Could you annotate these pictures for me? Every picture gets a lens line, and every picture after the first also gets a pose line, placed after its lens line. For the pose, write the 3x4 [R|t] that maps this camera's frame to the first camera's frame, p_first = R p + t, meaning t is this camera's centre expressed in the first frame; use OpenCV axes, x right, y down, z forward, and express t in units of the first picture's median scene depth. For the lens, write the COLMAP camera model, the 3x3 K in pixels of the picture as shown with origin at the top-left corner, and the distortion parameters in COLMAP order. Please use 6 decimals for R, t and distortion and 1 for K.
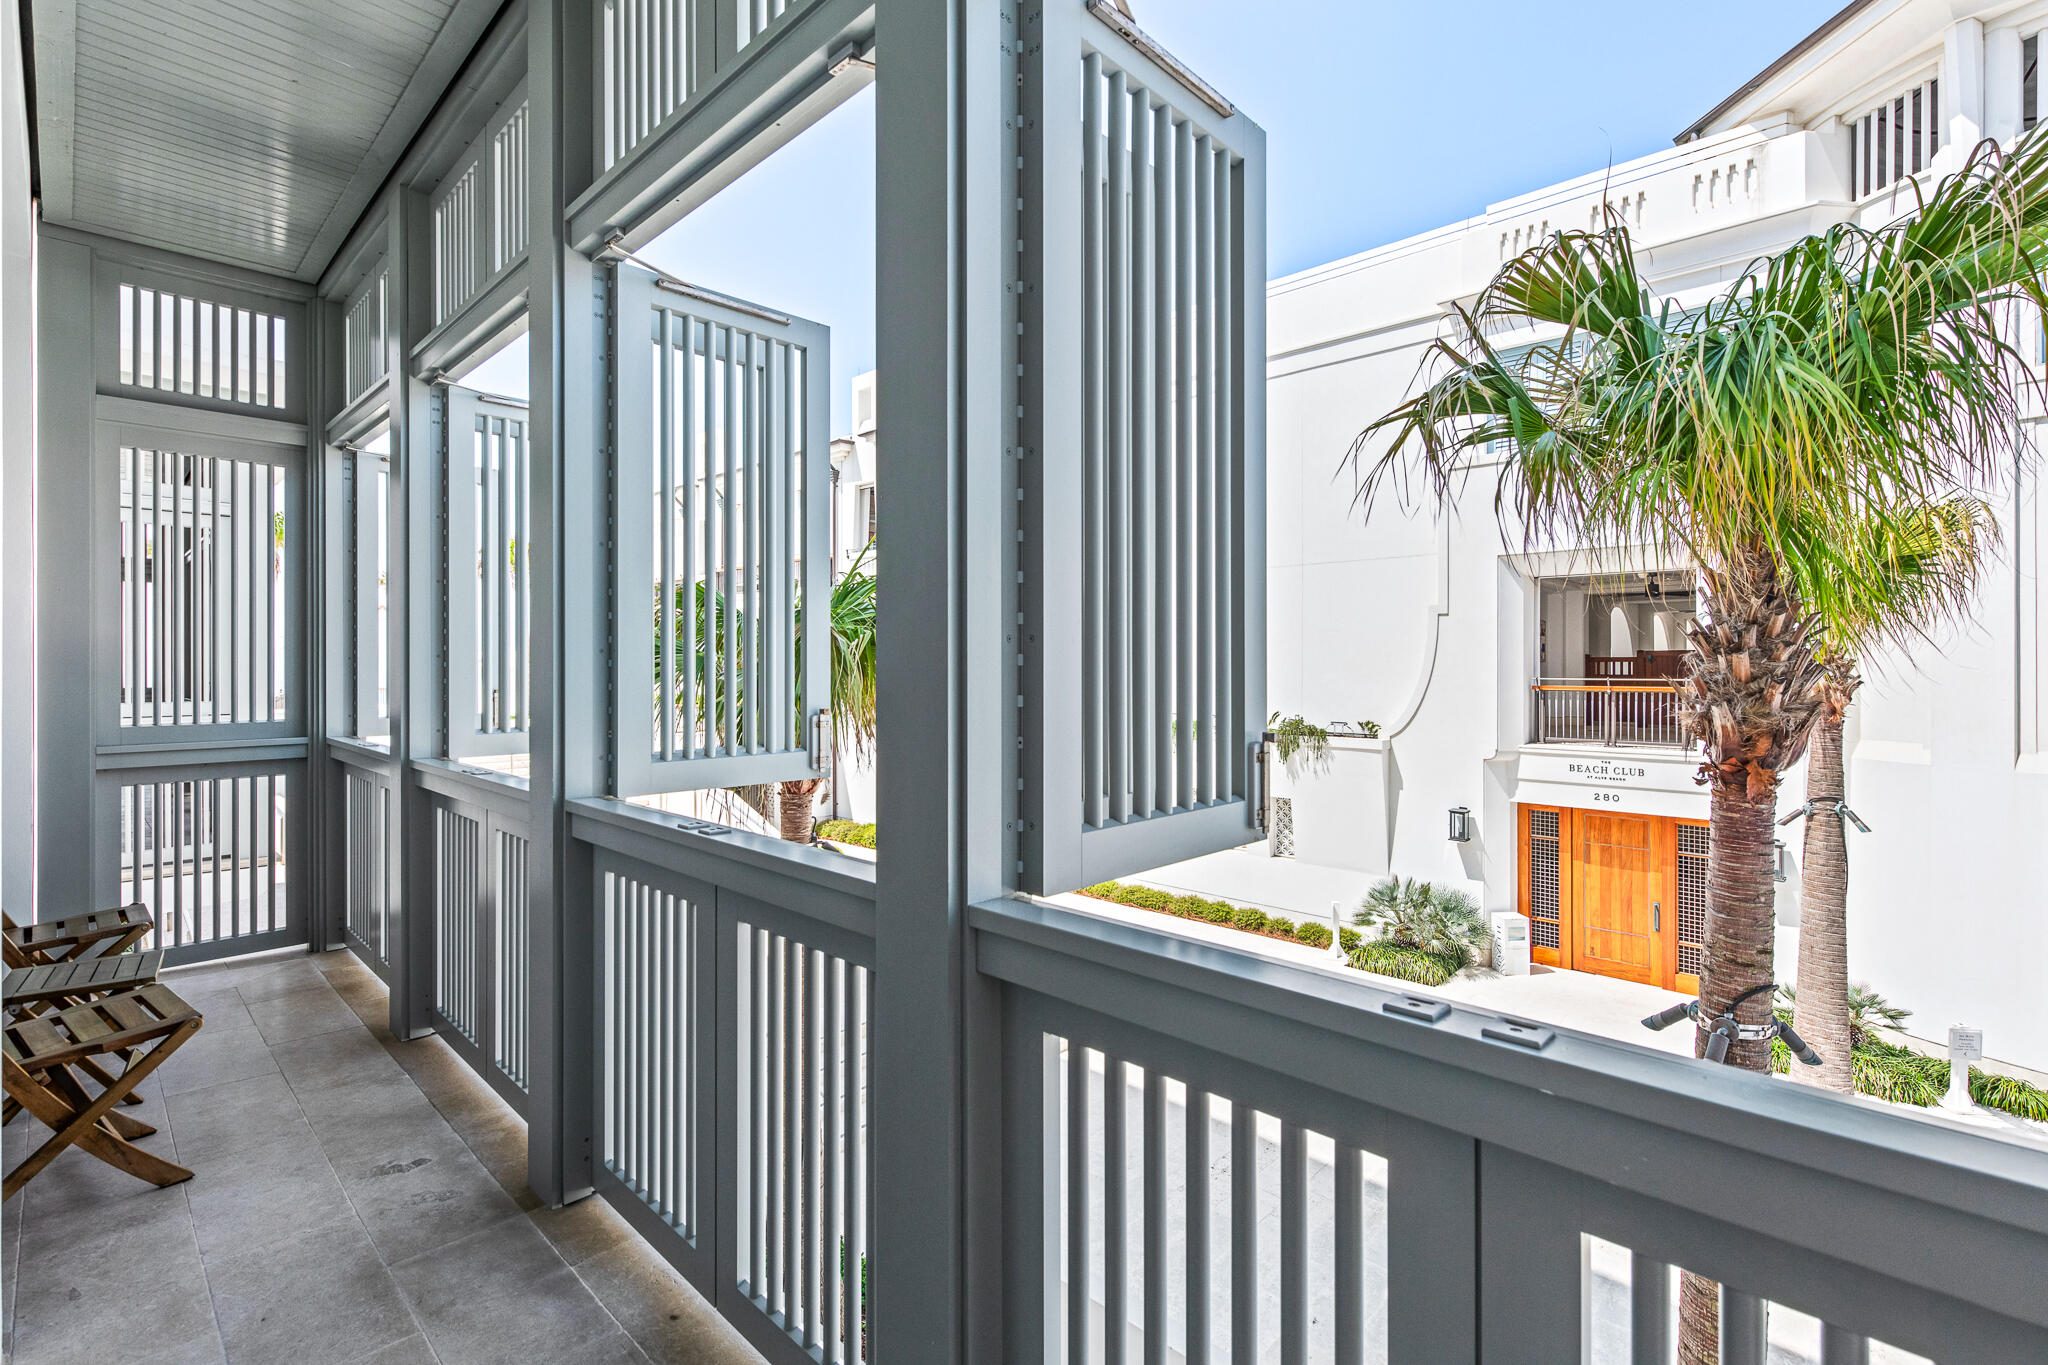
lens RADIAL K [[924.5, 0, 1021.0], [0, 924.5, 673.9], [0, 0, 1]] dist [-0.001683, -0.000195]
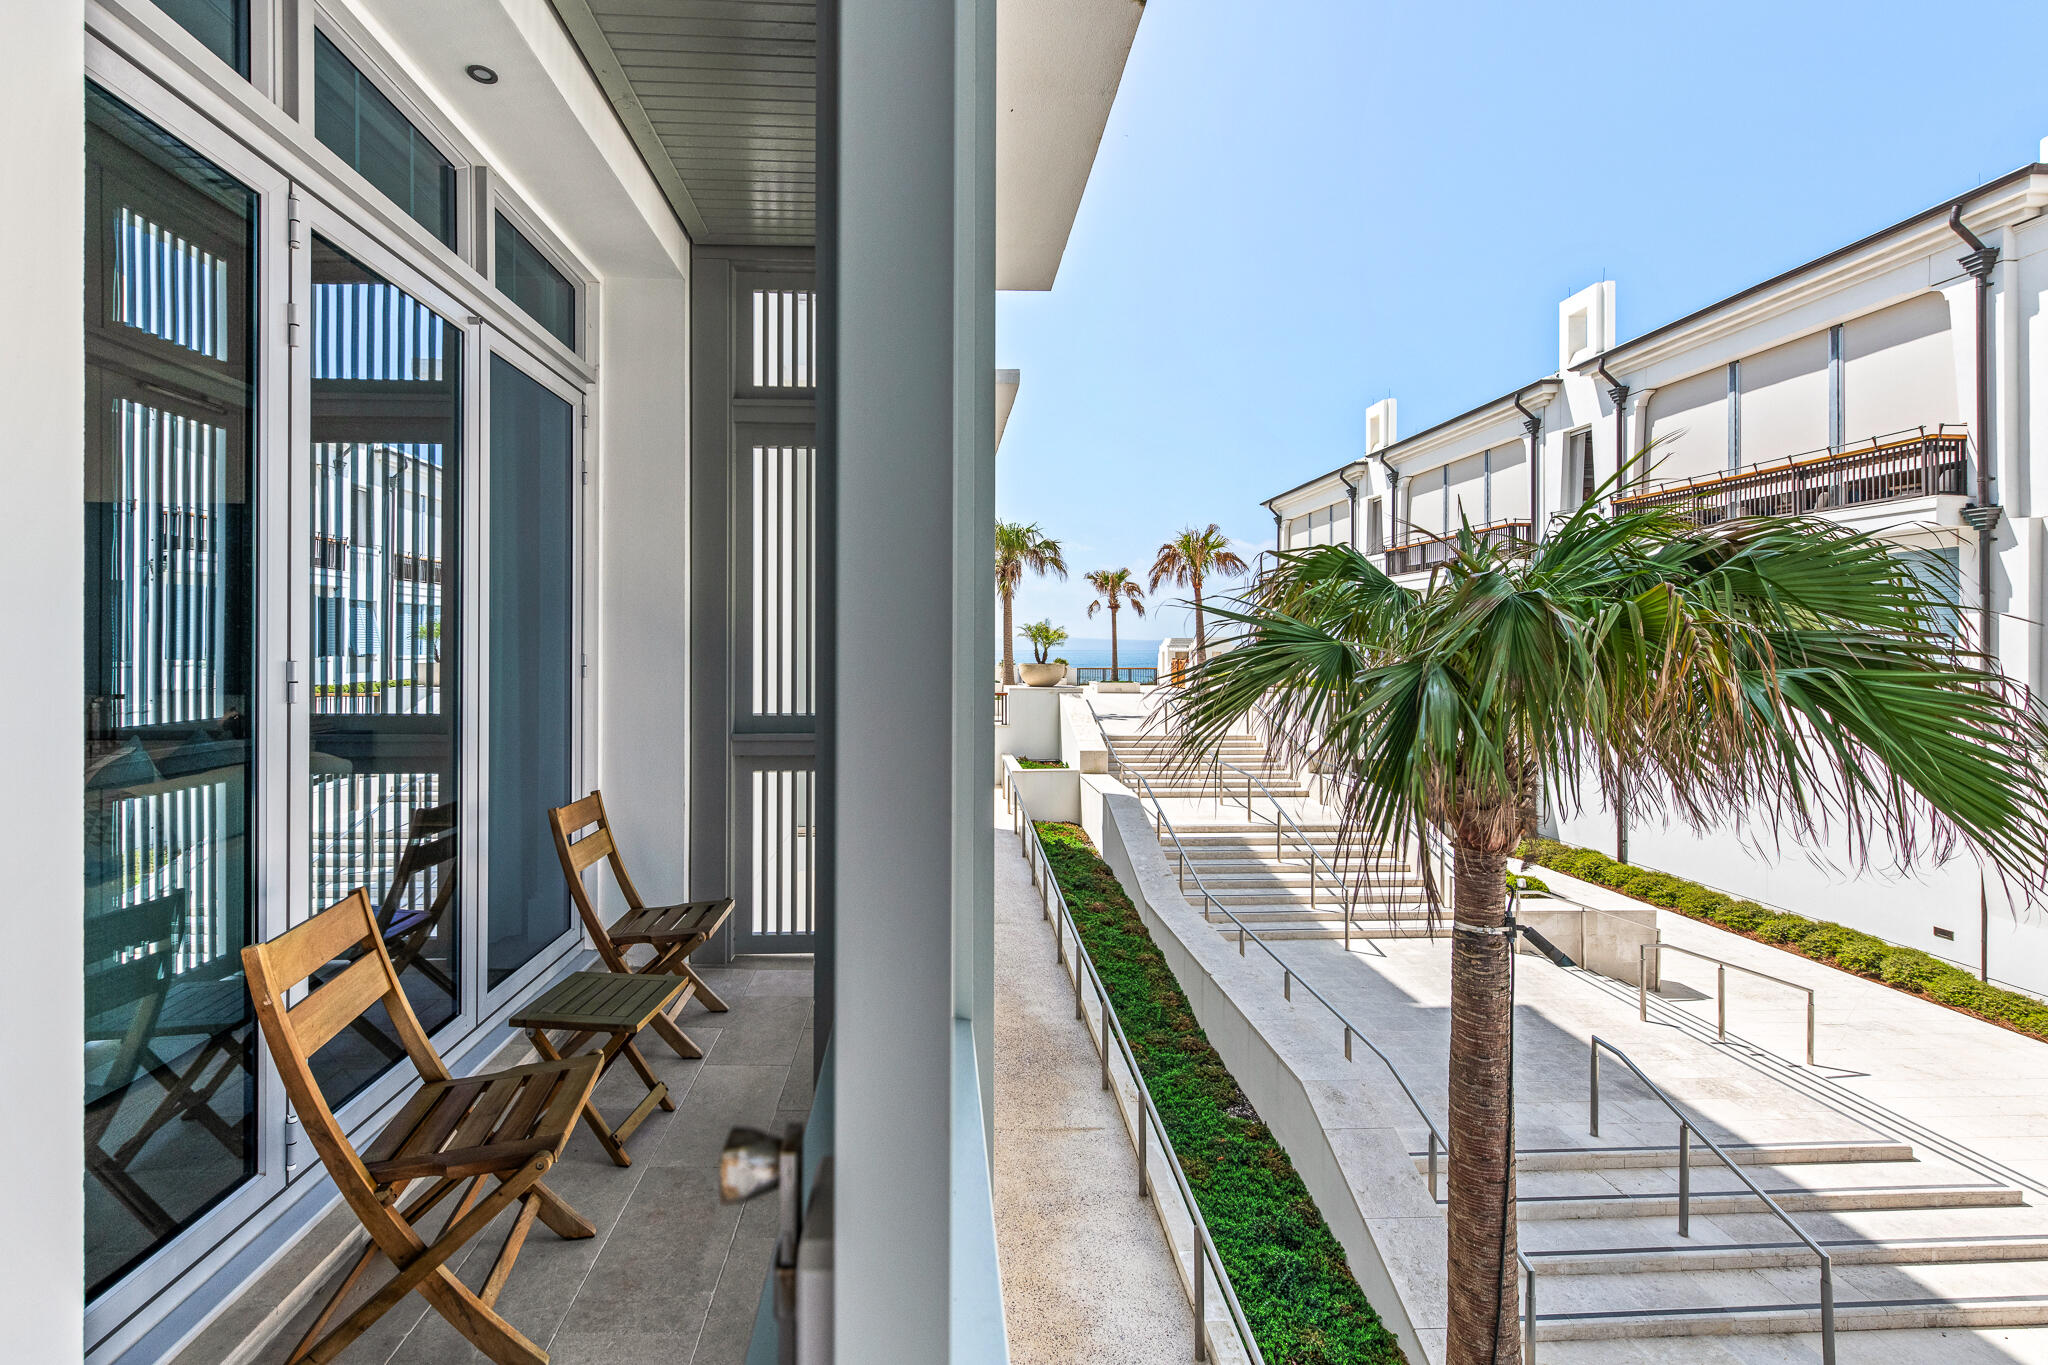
lens RADIAL K [[886.1, 0, 979.8], [0, 886.1, 649.3], [0, 0, 1]] dist [-0.000352, -0.000033]
pose [[0.728291, 0.000386, -0.685268, -0.077625], [-0.009783, 0.999904, -0.009833, -0.008477], [0.685198, 0.013865, 0.728225, 0.328939]]
